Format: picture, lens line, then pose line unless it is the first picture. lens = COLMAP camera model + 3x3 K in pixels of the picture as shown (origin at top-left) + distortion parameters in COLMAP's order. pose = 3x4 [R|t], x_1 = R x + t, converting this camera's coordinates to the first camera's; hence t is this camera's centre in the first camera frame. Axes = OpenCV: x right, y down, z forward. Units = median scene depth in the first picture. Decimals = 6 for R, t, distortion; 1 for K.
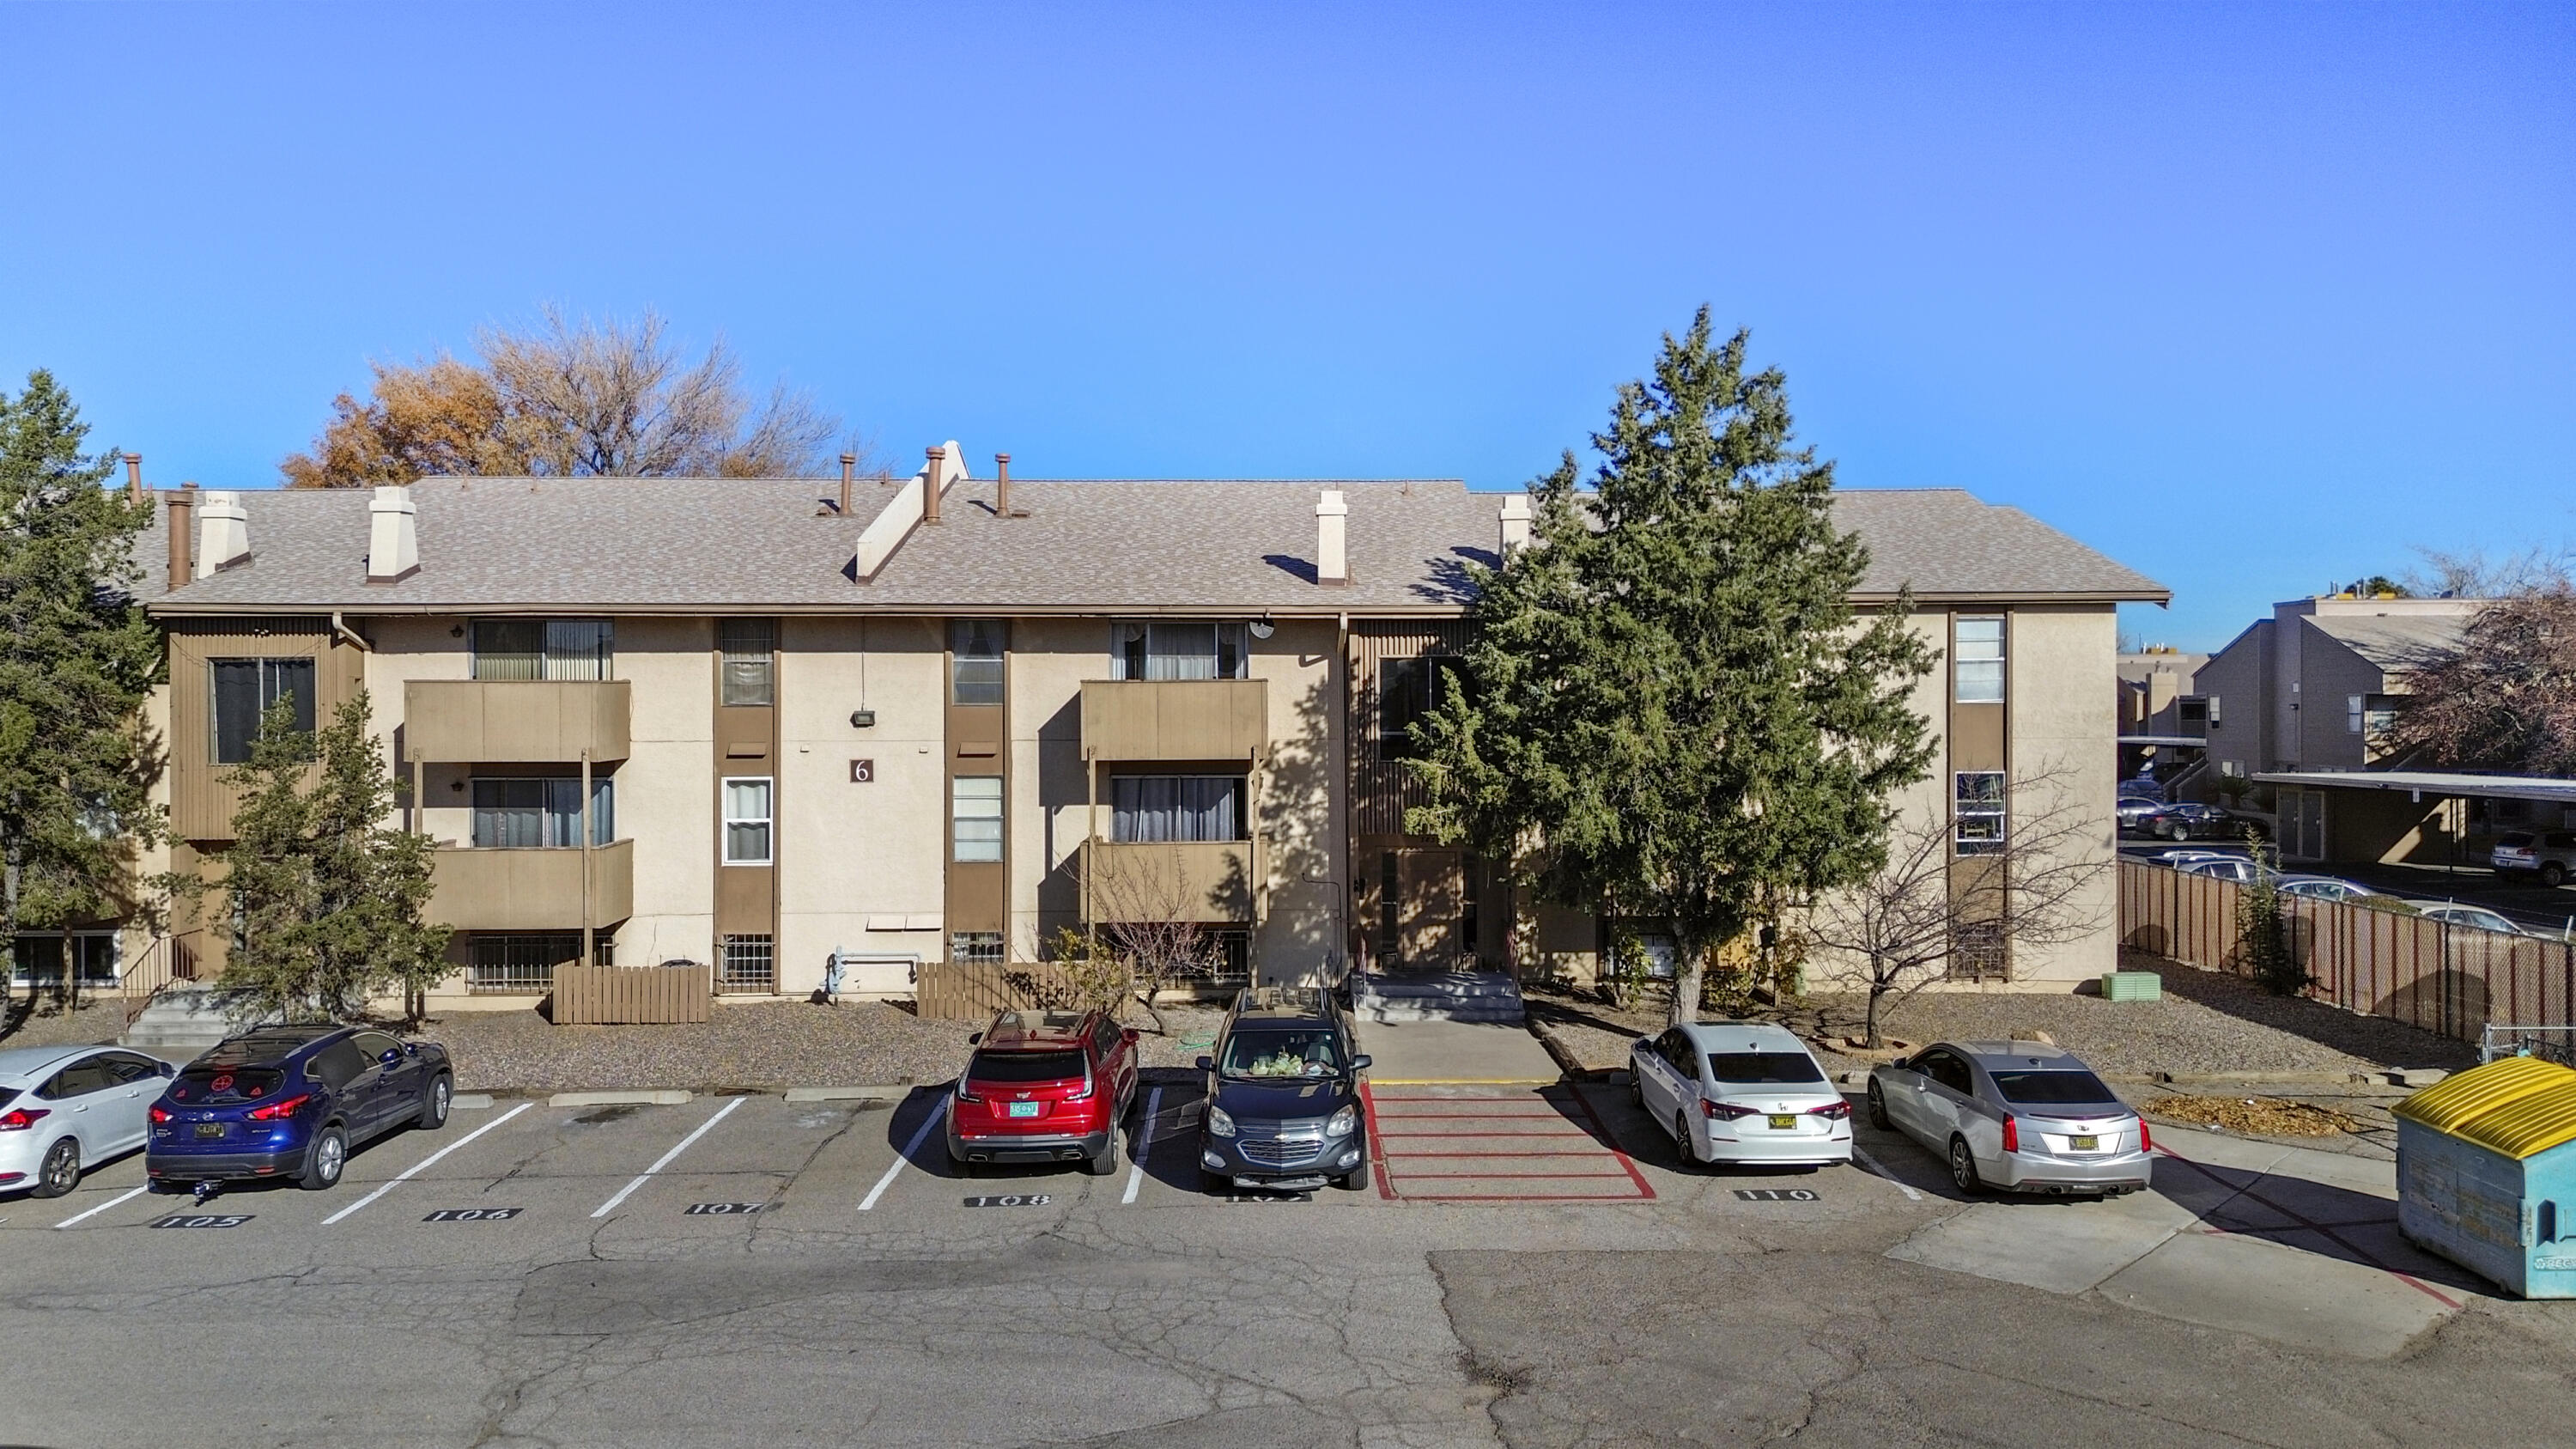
lens RADIAL K [[1886.8, 0, 1281.3], [0, 1886.8, 715.1], [0, 0, 1]] dist [0.038462, -0.003753]
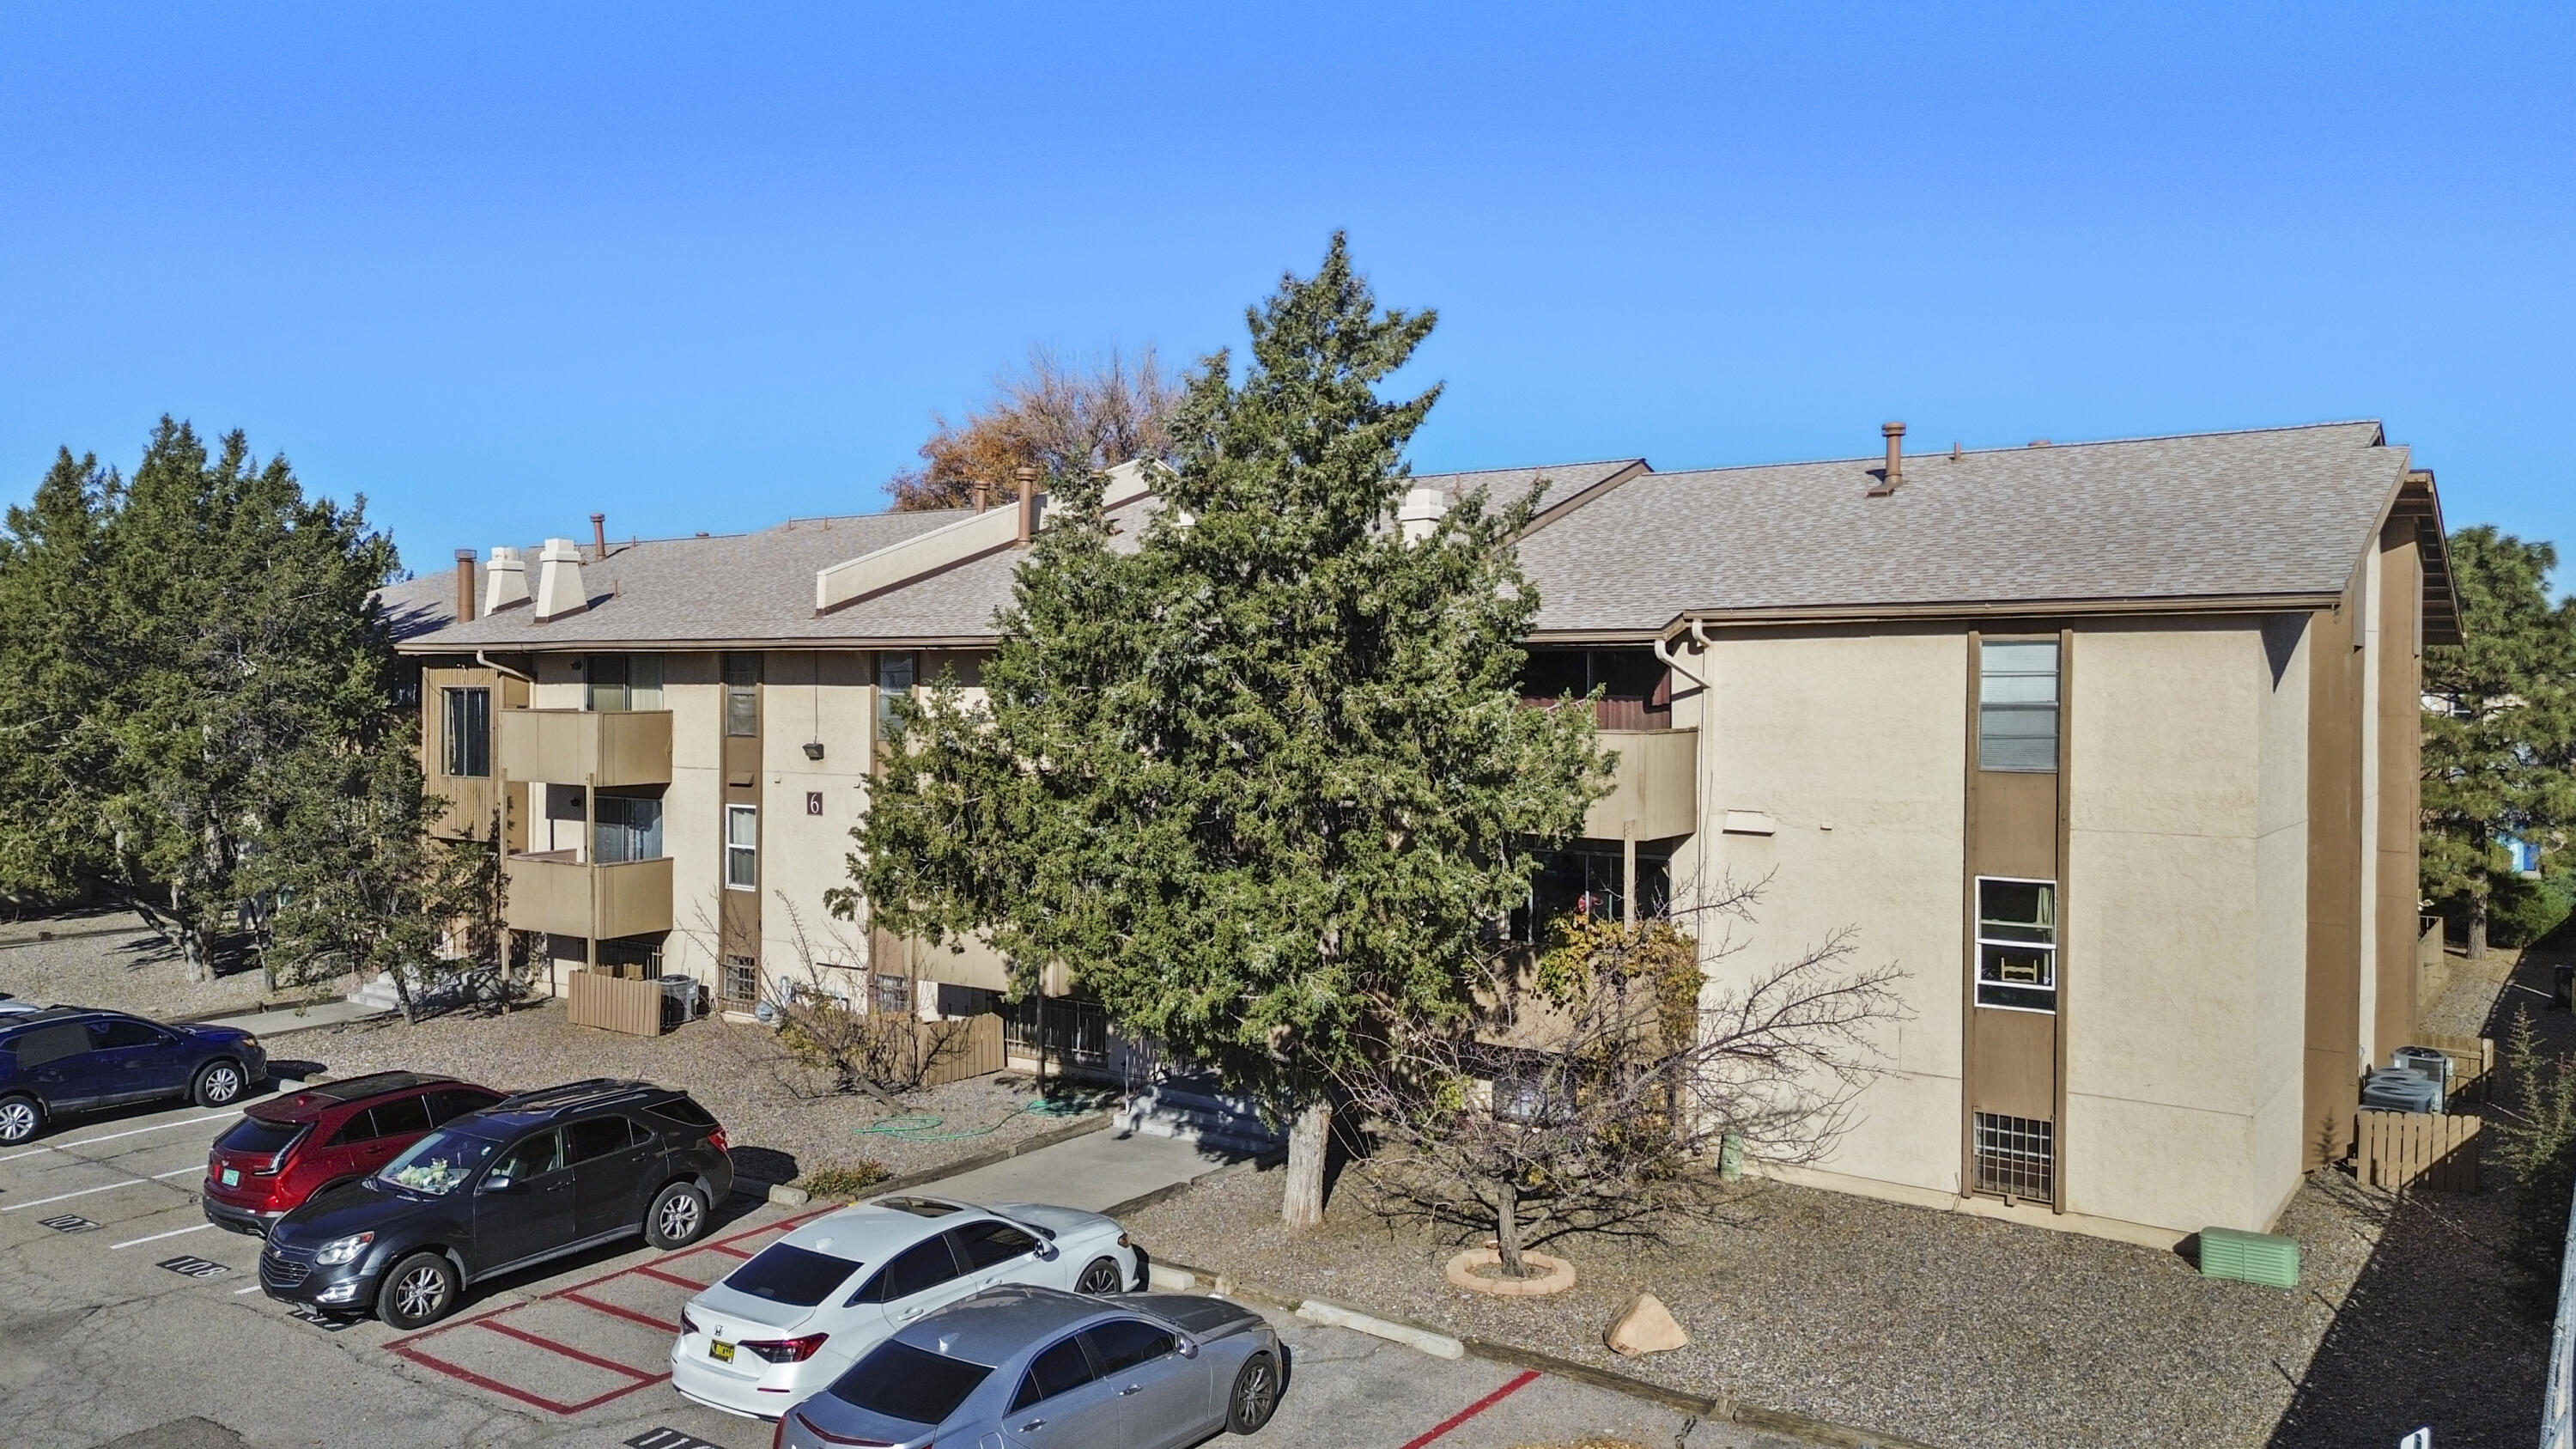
lens RADIAL K [[1886.8, 0, 1285.8], [0, 1886.8, 717.3], [0, 0, 1]] dist [0.038462, -0.003753]
pose [[0.797960, 0.016430, -0.602487, 0.581476], [-0.012515, 0.999865, 0.010691, -0.030004], [0.602581, -0.000991, 0.798057, 0.350551]]
